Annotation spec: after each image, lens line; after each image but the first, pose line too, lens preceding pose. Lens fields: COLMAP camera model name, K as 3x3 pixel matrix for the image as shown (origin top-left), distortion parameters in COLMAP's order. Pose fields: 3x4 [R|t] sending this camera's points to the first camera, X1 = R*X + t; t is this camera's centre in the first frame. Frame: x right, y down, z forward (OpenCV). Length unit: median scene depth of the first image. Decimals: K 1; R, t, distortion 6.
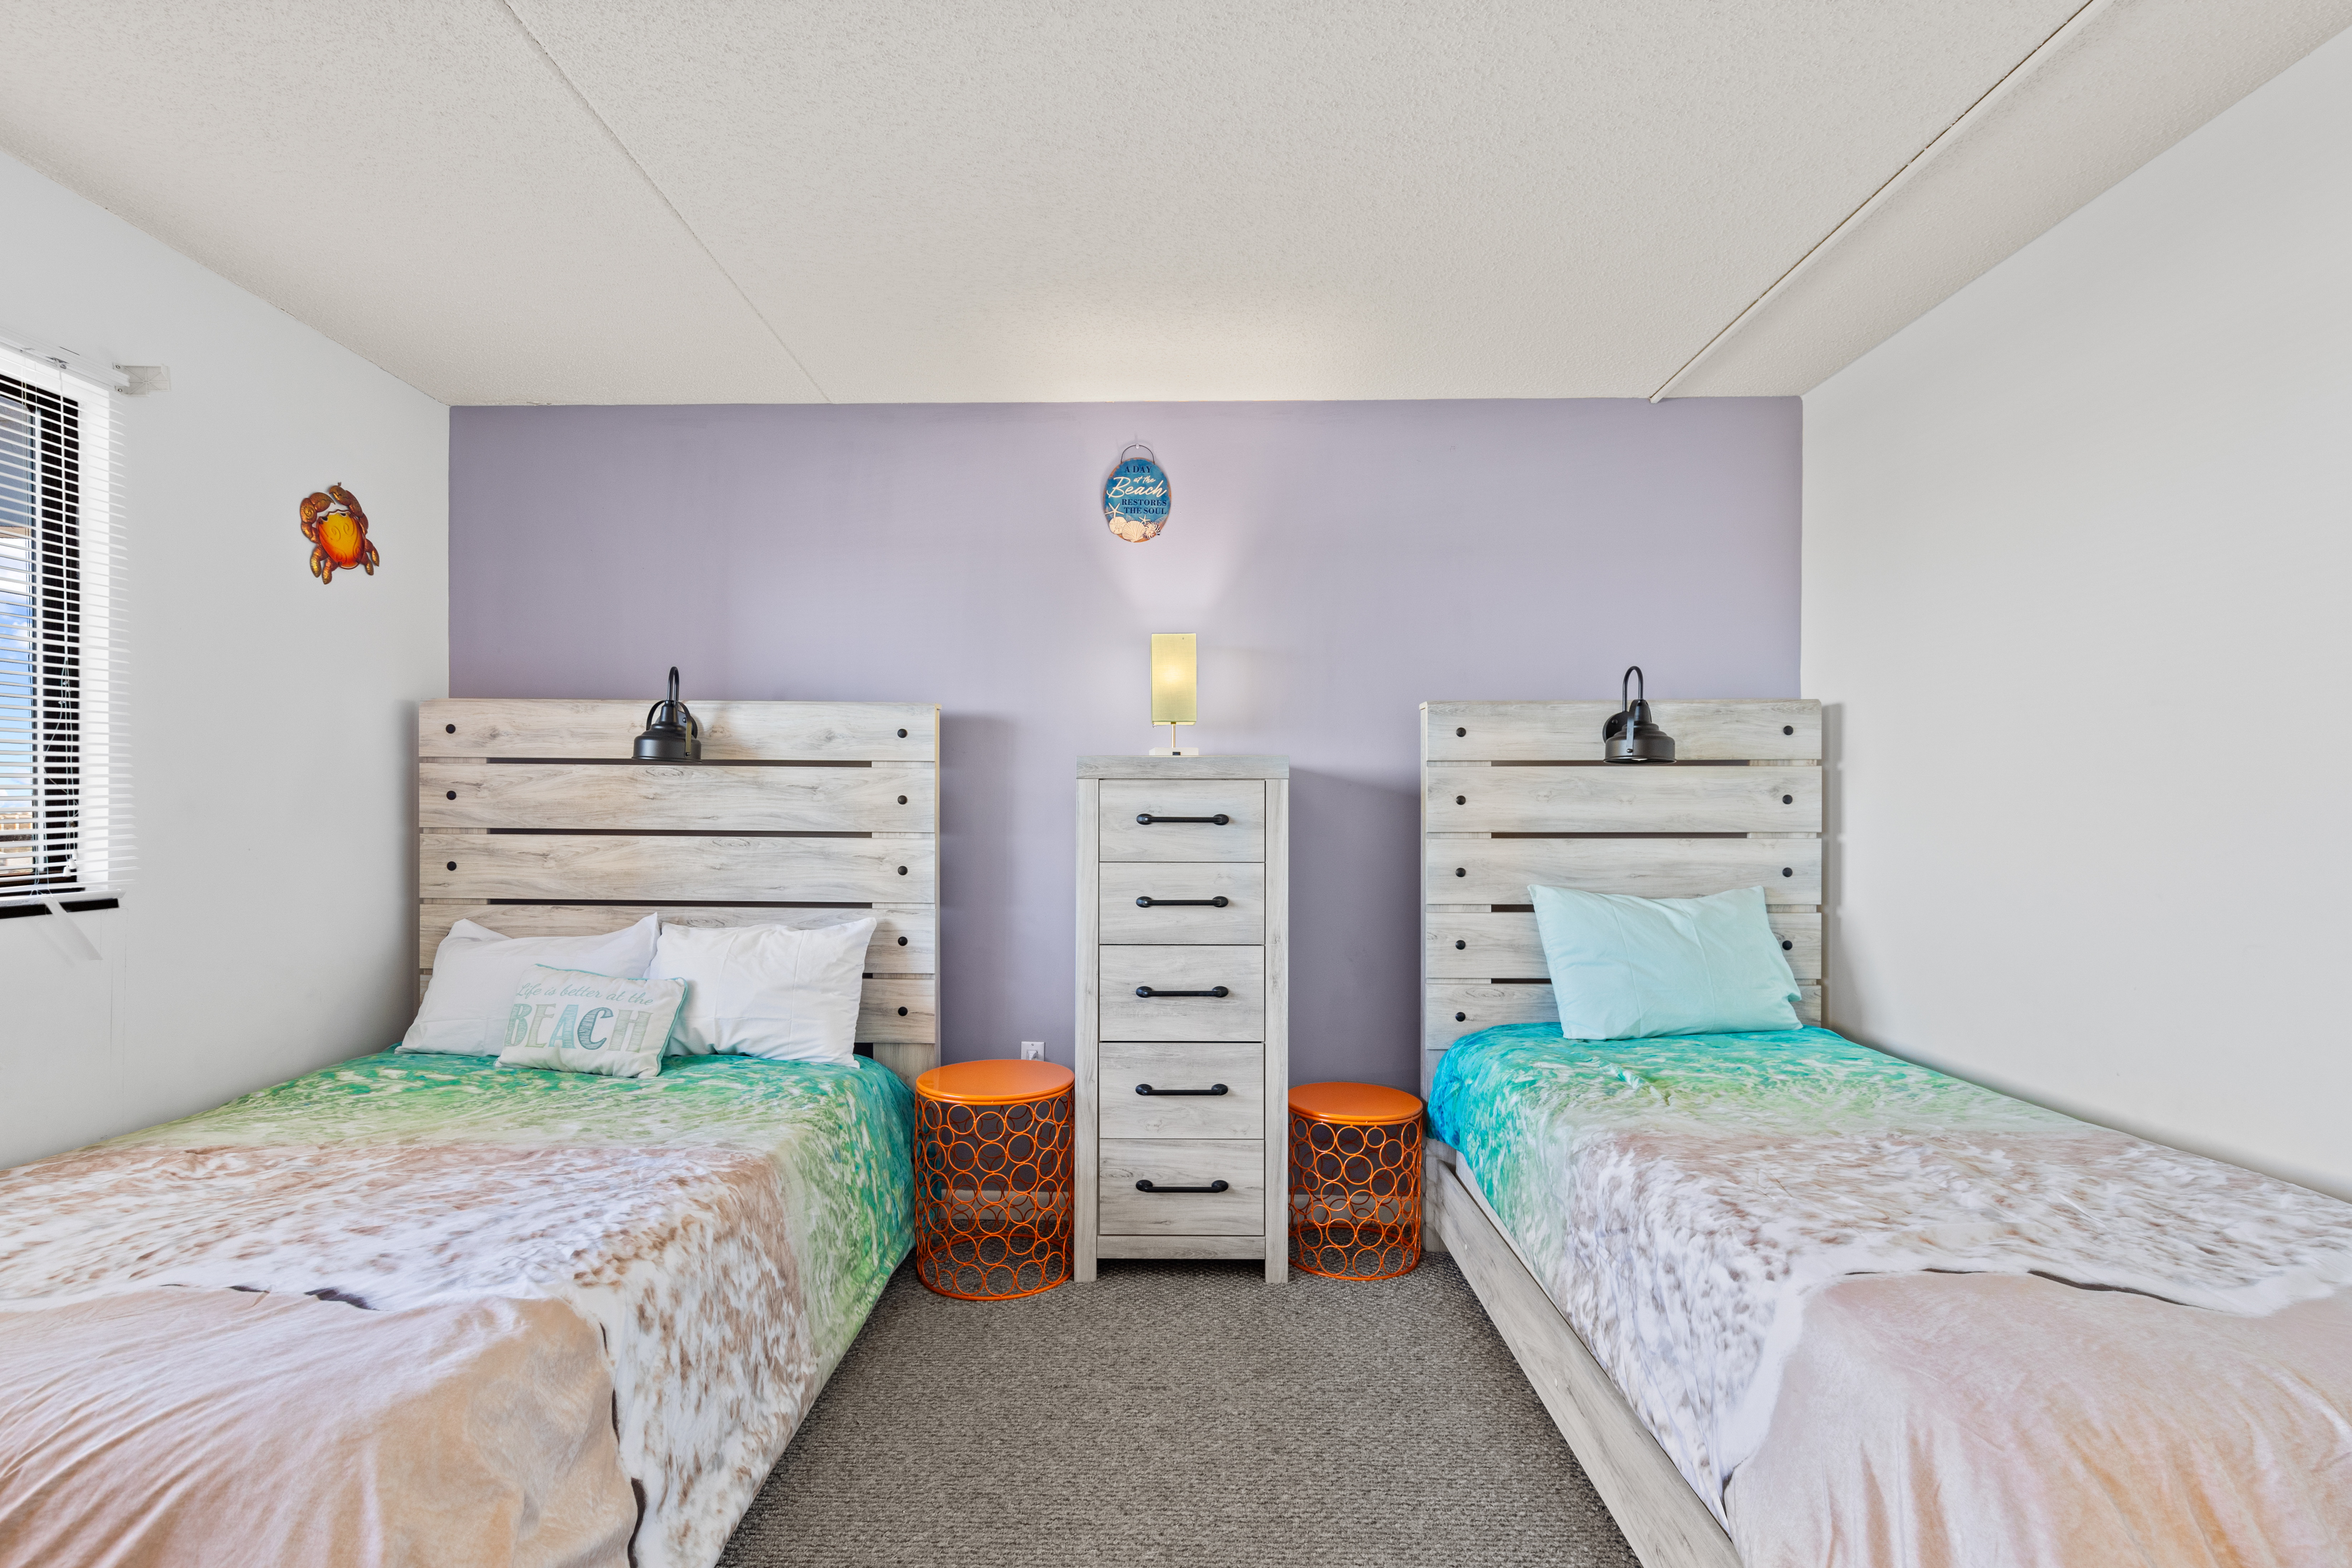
lens RADIAL K [[1044.0, 0, 1172.9], [0, 1044.0, 813.0], [0, 0, 1]] dist [0.000818, 0.000552]
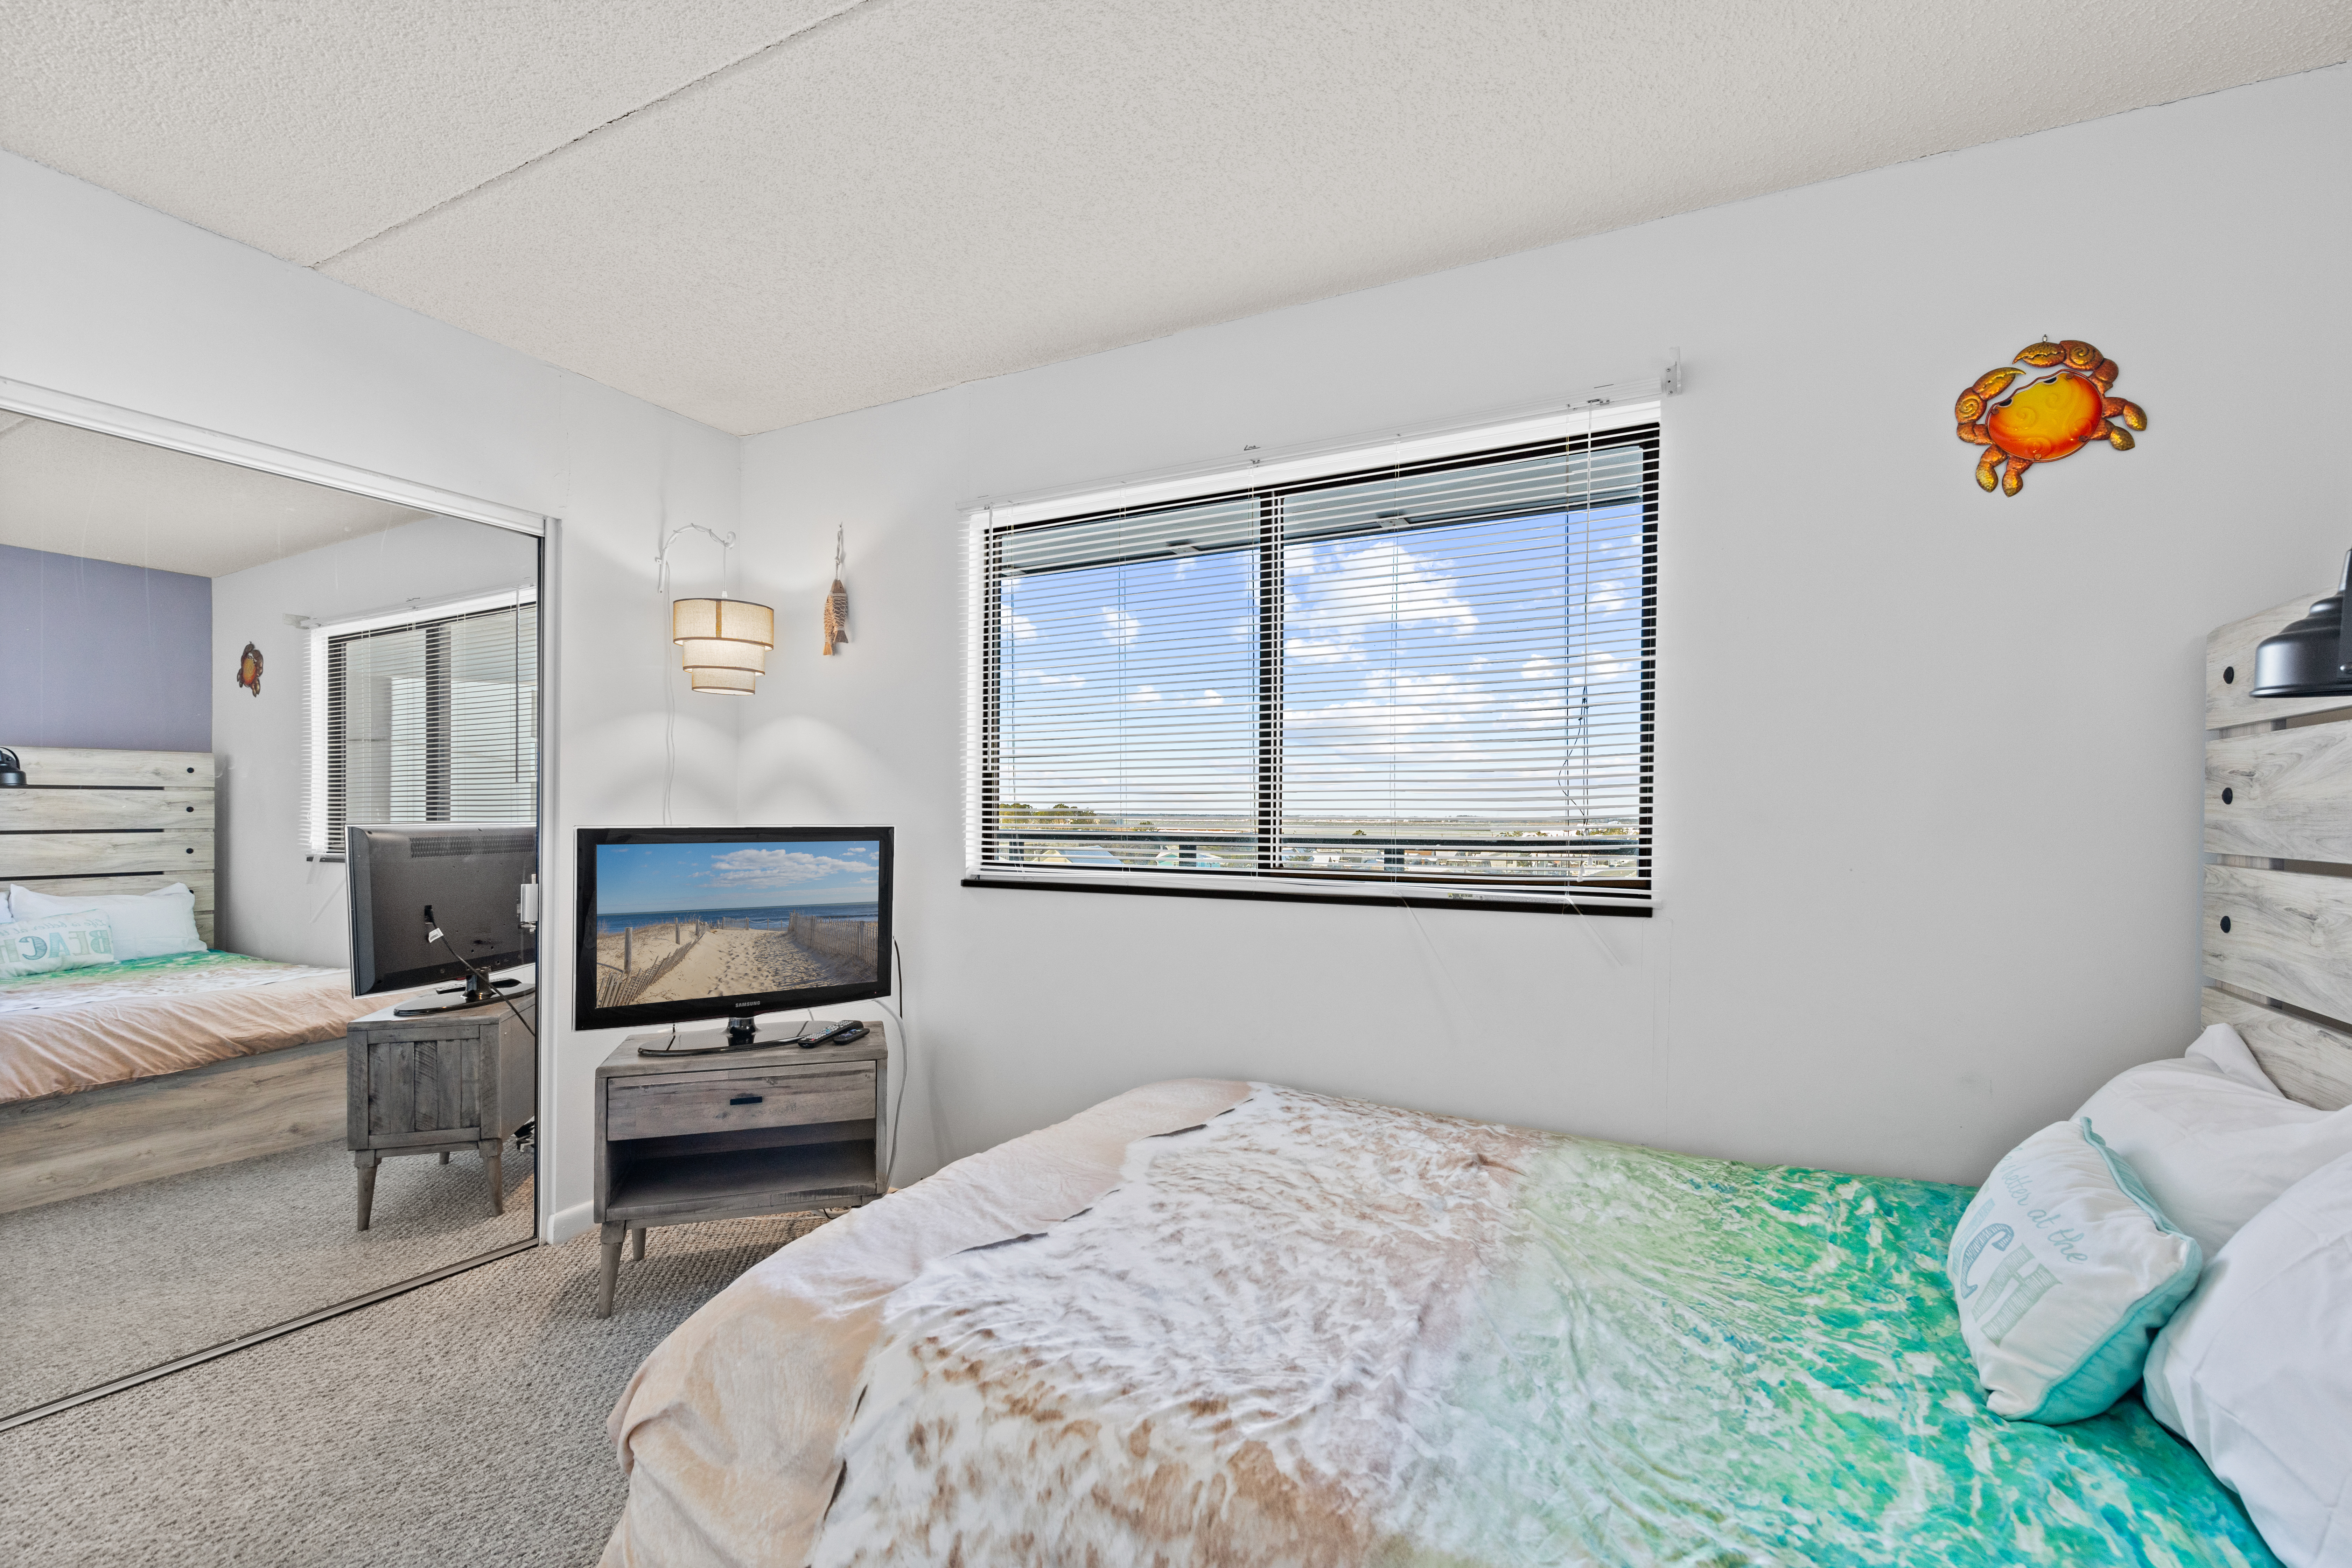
lens RADIAL K [[1044.1, 0, 1172.9], [0, 1044.1, 813.0], [0, 0, 1]] dist [0.000818, 0.000552]
pose [[-0.471420, -0.008074, -0.881872, 0.094627], [-0.011084, 0.999933, -0.003230, -0.000431], [0.881839, 0.008252, -0.471478, 1.297408]]
